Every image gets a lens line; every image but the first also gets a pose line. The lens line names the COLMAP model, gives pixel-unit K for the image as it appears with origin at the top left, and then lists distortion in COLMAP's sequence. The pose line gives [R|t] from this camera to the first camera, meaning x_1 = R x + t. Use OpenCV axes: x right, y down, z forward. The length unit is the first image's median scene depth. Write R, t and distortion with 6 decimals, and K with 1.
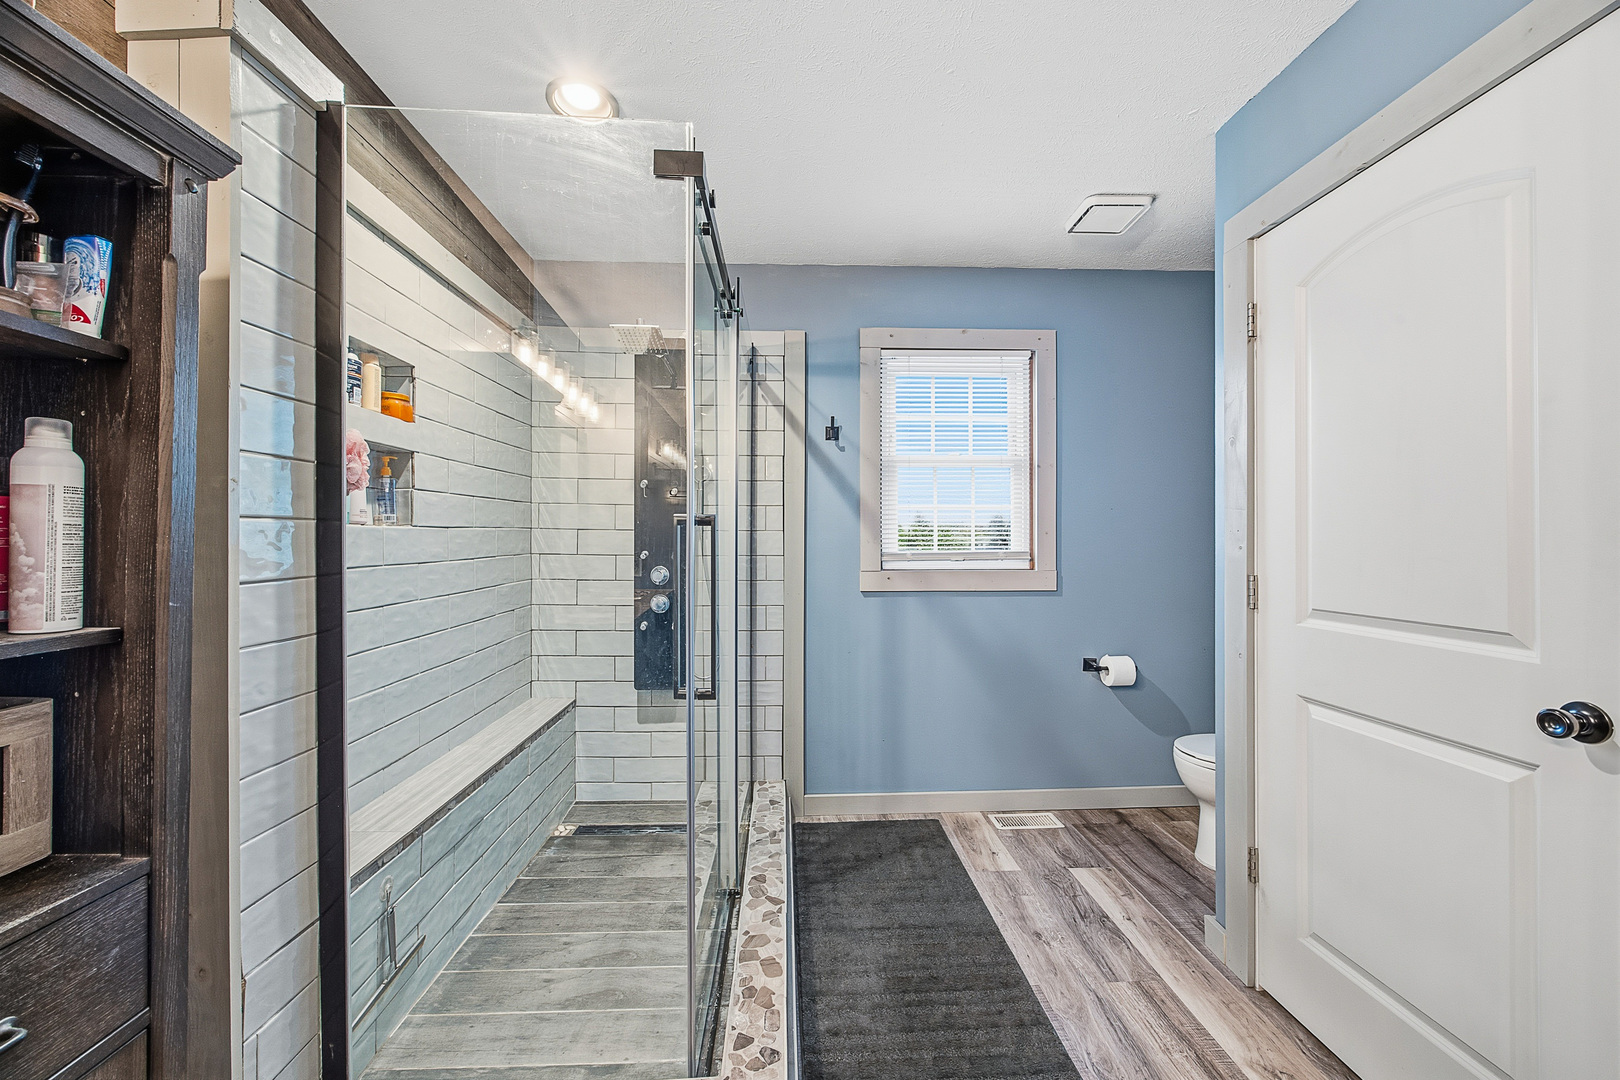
lens RADIAL K [[624.2, 0, 807.3], [0, 624.2, 541.0], [0, 0, 1]] dist [-0.004018, -0.000129]
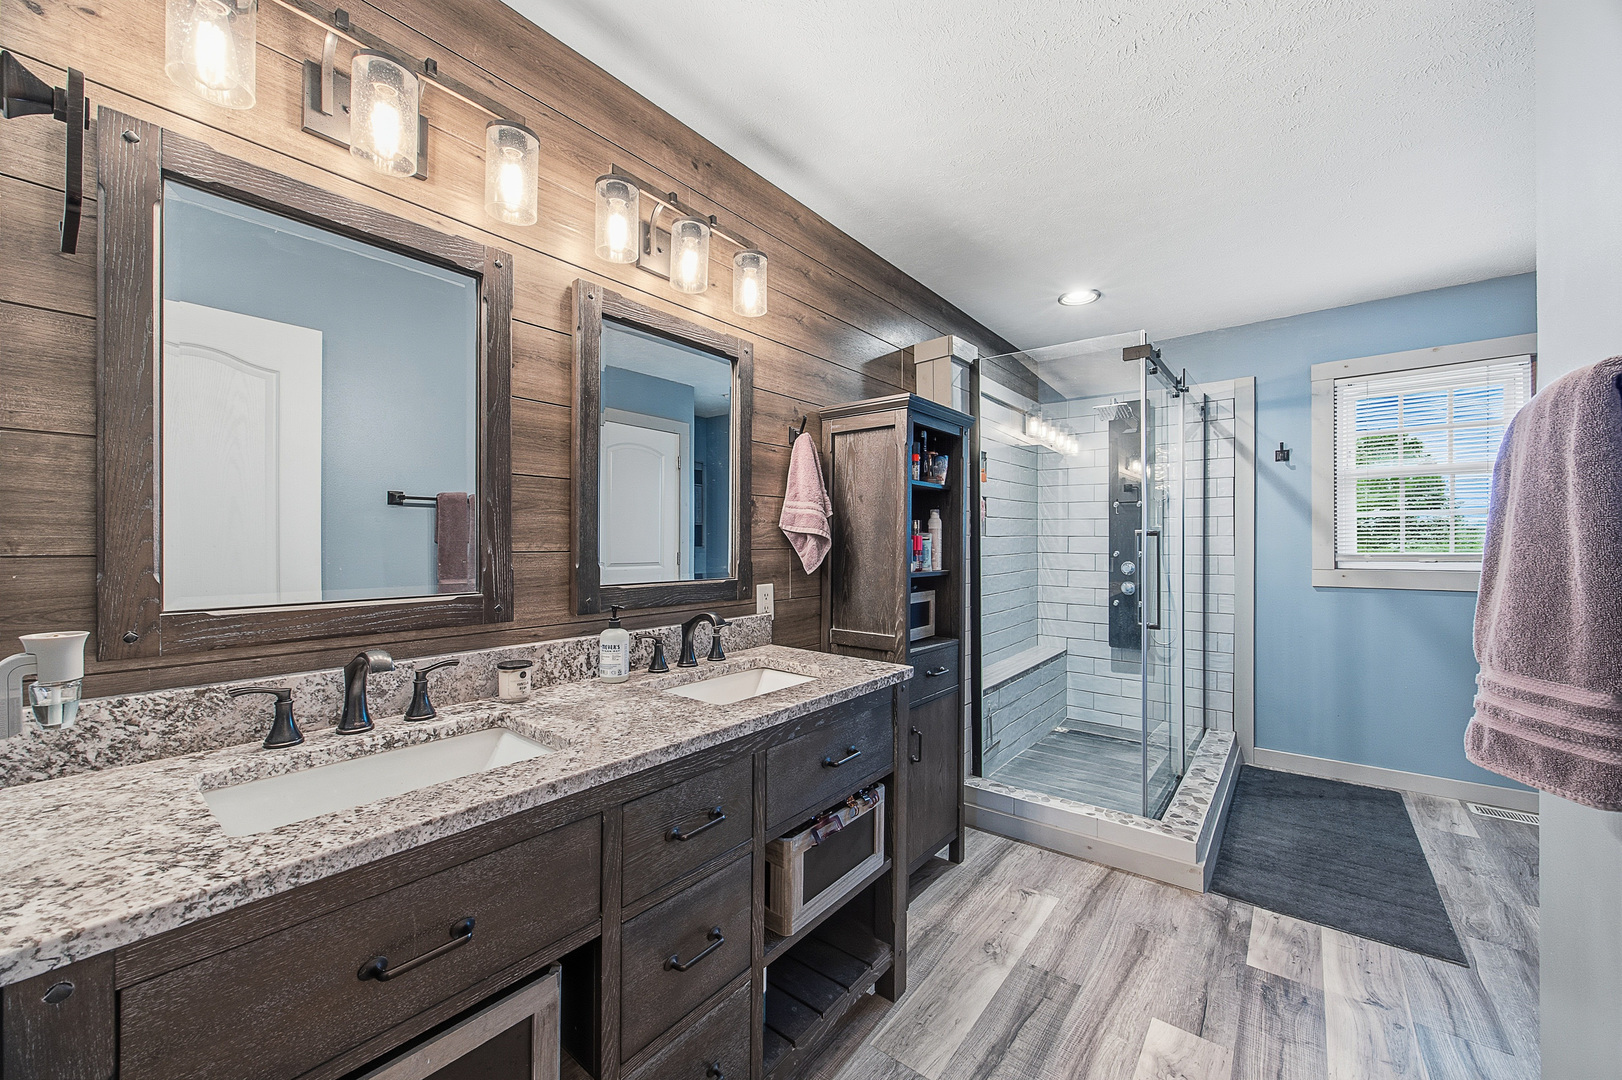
lens RADIAL K [[624.9, 0, 806.0], [0, 624.9, 545.5], [0, 0, 1]] dist [-0.004018, -0.000129]
pose [[0.757389, -0.000668, -0.652964, 0.135128], [0.002007, 0.999997, 0.001305, -0.000228], [0.652961, -0.002298, 0.757388, -0.550196]]
